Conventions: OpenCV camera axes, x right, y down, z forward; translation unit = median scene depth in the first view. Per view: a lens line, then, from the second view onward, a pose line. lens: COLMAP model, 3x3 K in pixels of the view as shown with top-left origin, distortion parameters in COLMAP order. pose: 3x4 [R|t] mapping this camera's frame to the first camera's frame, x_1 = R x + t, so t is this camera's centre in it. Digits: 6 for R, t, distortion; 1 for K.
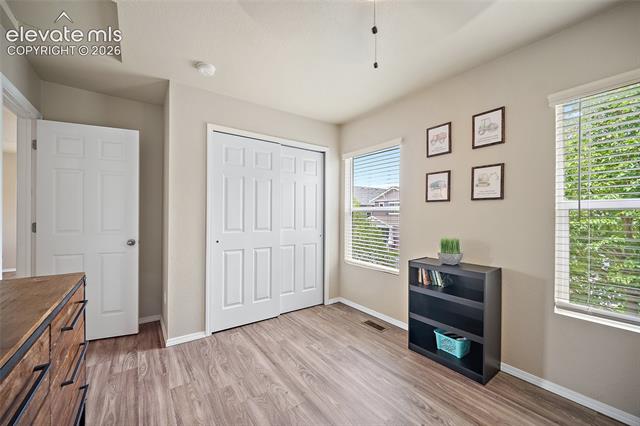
lens RADIAL K [[255.2, 0, 320.2], [0, 255.2, 214.9], [0, 0, 1]] dist [-0.002436, 0.000542]
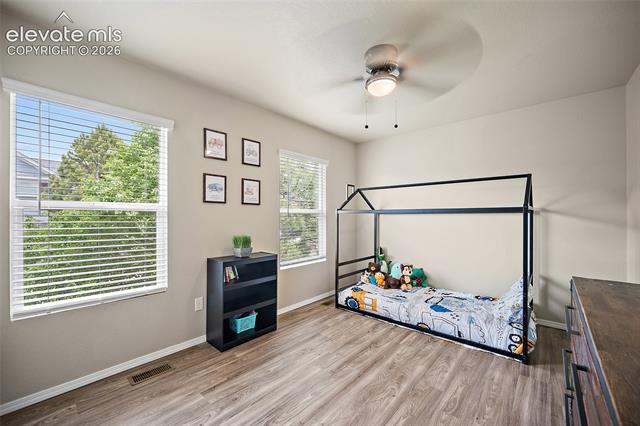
lens RADIAL K [[255.2, 0, 320.2], [0, 255.2, 215.0], [0, 0, 1]] dist [-0.002436, 0.000542]
pose [[-0.208538, 0.004491, 0.978004, -0.697203], [0.000335, 0.999990, -0.004520, 0.002737], [-0.978014, -0.000615, -0.208537, 0.845910]]
